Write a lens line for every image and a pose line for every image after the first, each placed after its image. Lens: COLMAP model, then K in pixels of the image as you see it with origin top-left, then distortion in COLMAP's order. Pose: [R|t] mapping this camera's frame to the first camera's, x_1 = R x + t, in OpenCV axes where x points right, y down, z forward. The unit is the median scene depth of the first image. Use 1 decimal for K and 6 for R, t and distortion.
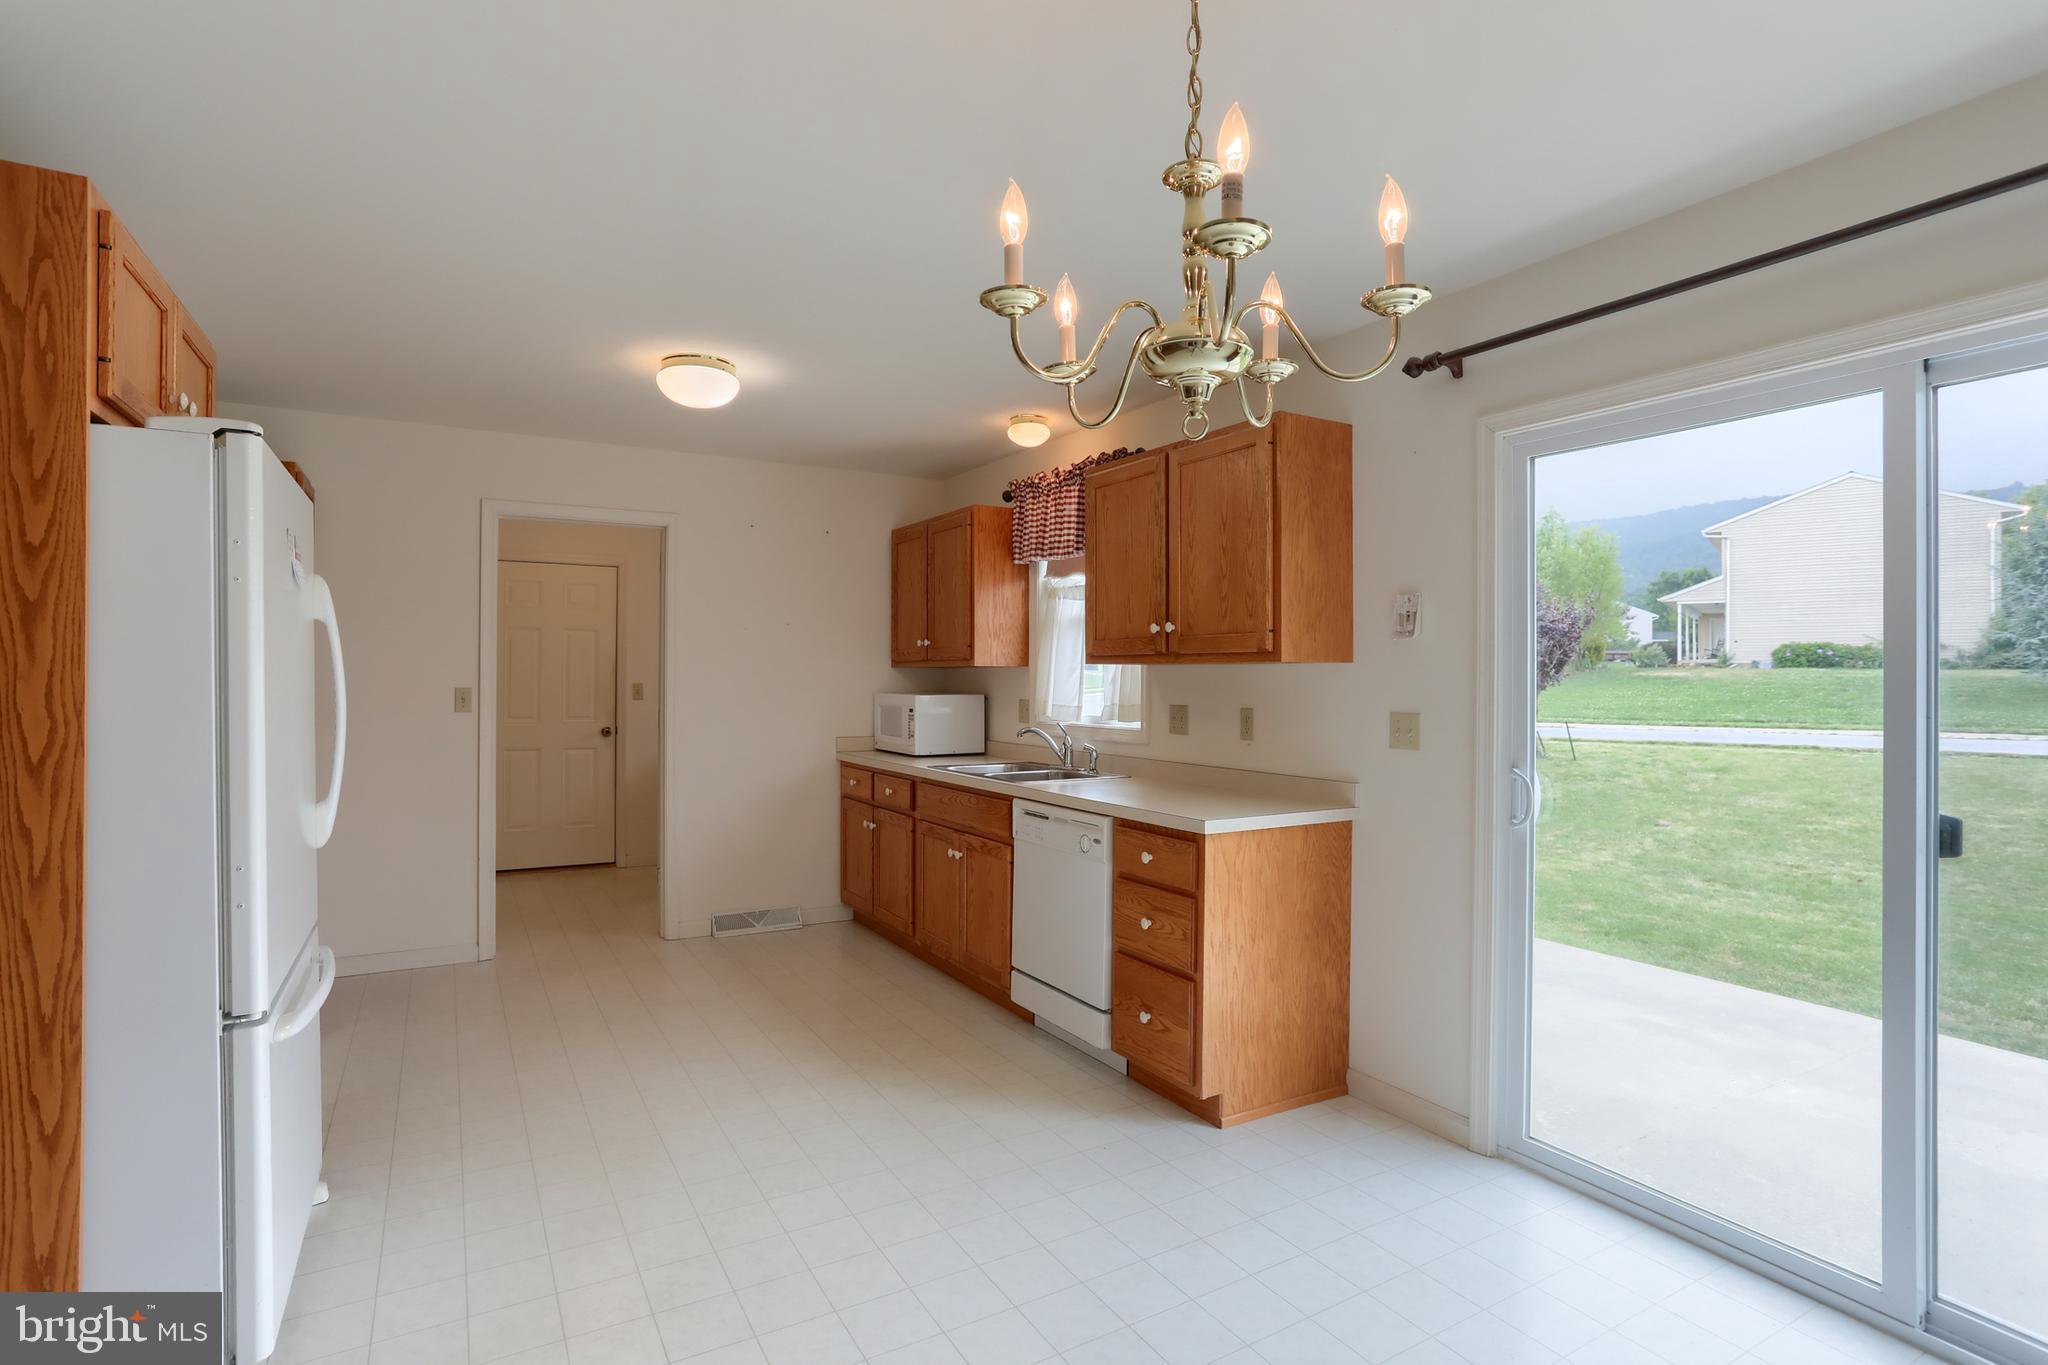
lens RADIAL K [[1019.2, 0, 1032.5], [0, 1019.2, 679.9], [0, 0, 1]] dist [-0.058123, 0.035104]
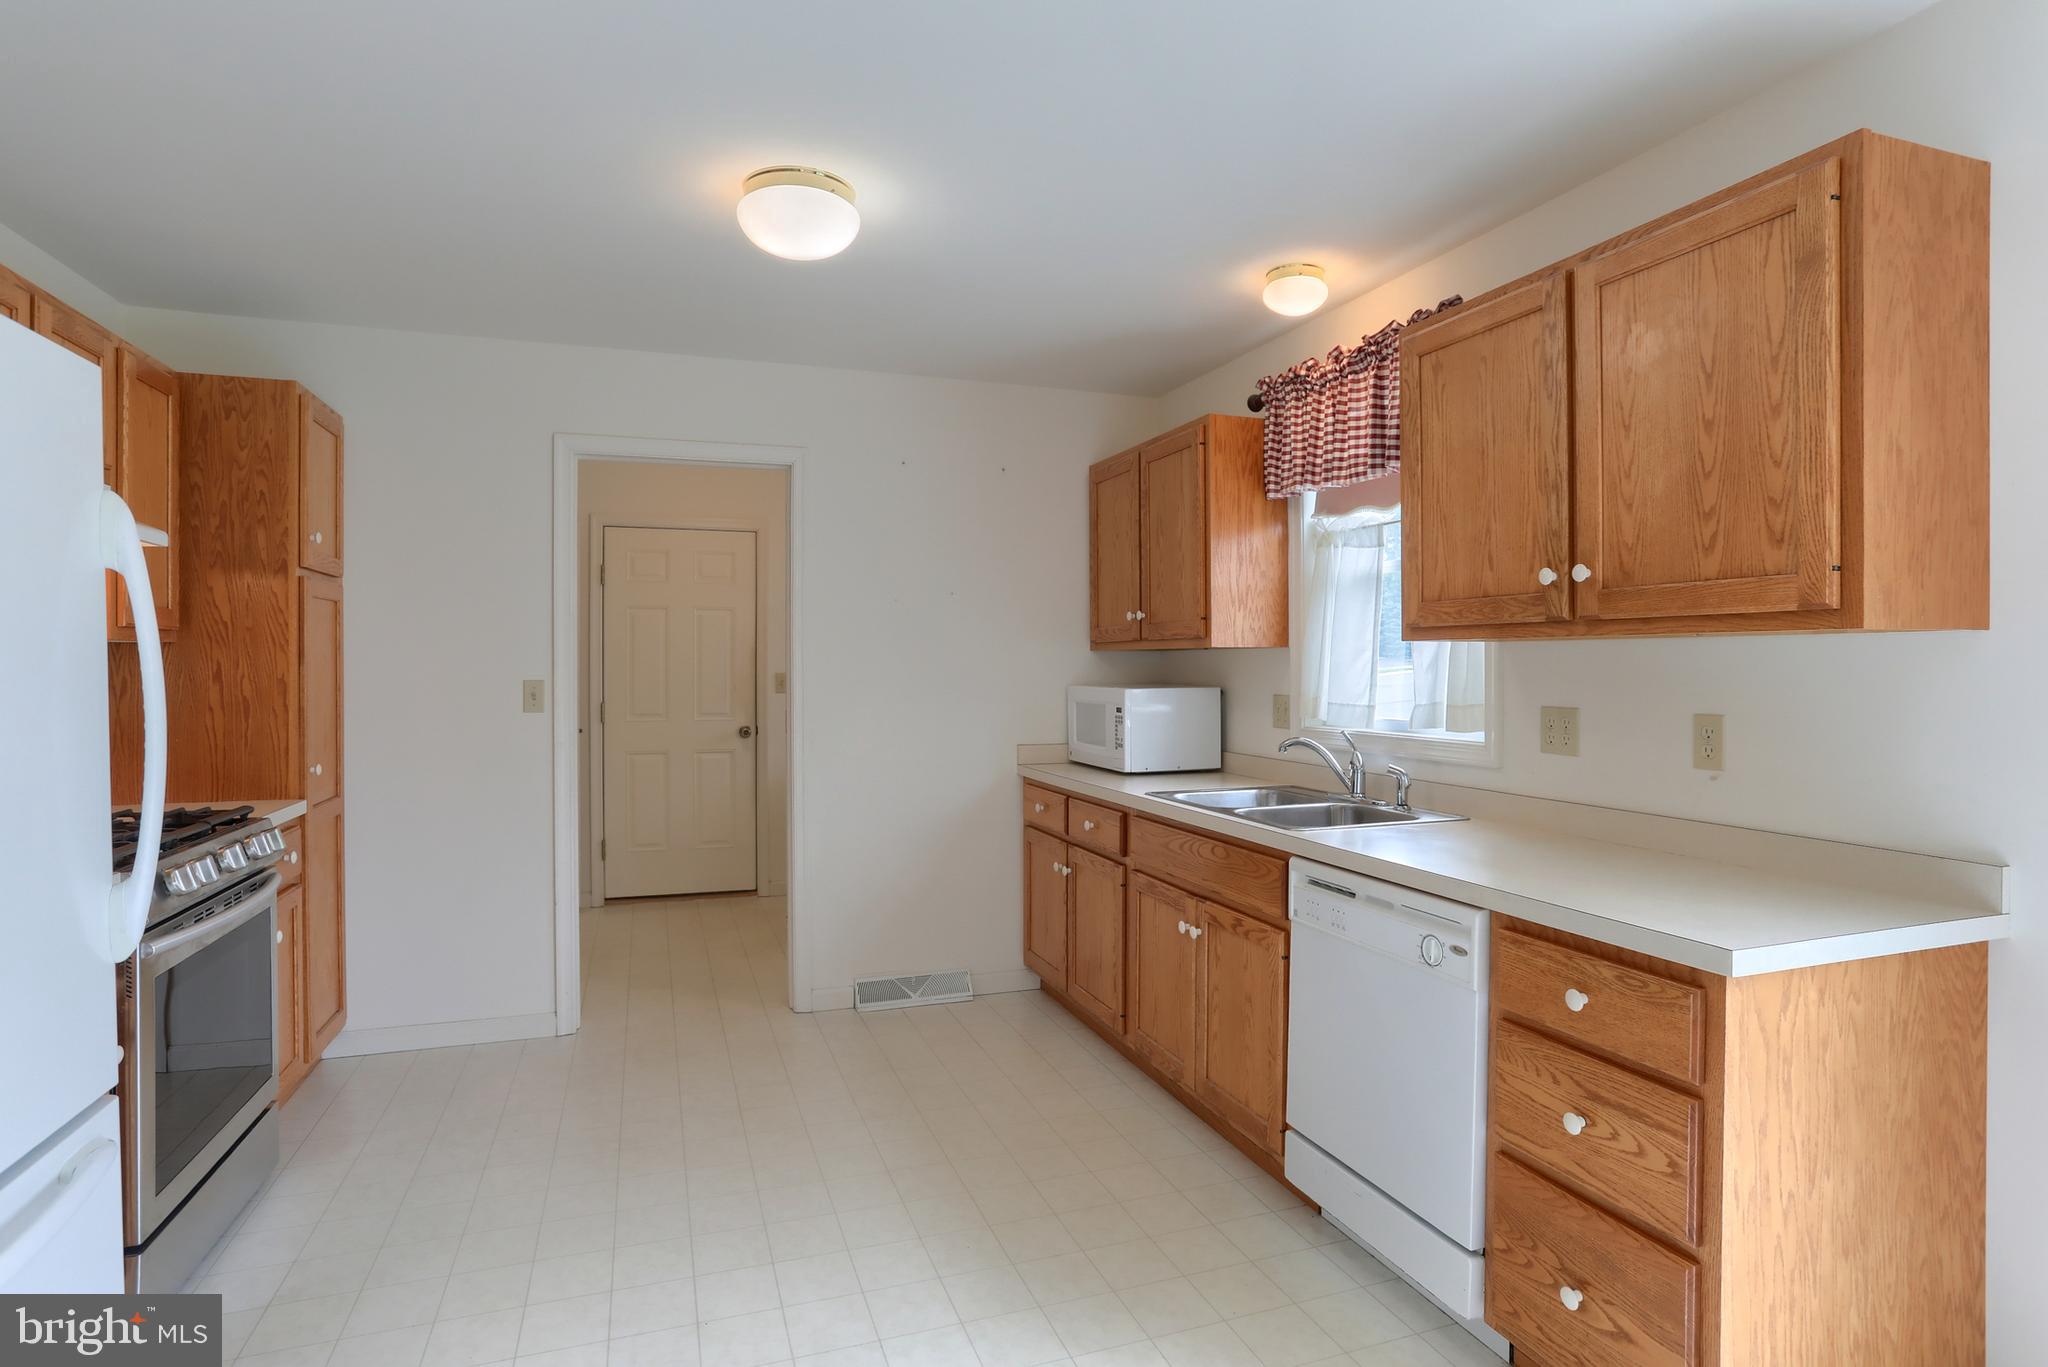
lens RADIAL K [[1067.1, 0, 1031.3], [0, 1067.1, 665.7], [0, 0, 1]] dist [-0.057107, 0.031635]
pose [[0.982466, -0.005069, -0.186372, -0.052299], [0.004944, 0.999987, -0.001133, -0.000652], [0.186375, 0.000192, 0.982479, 0.330019]]
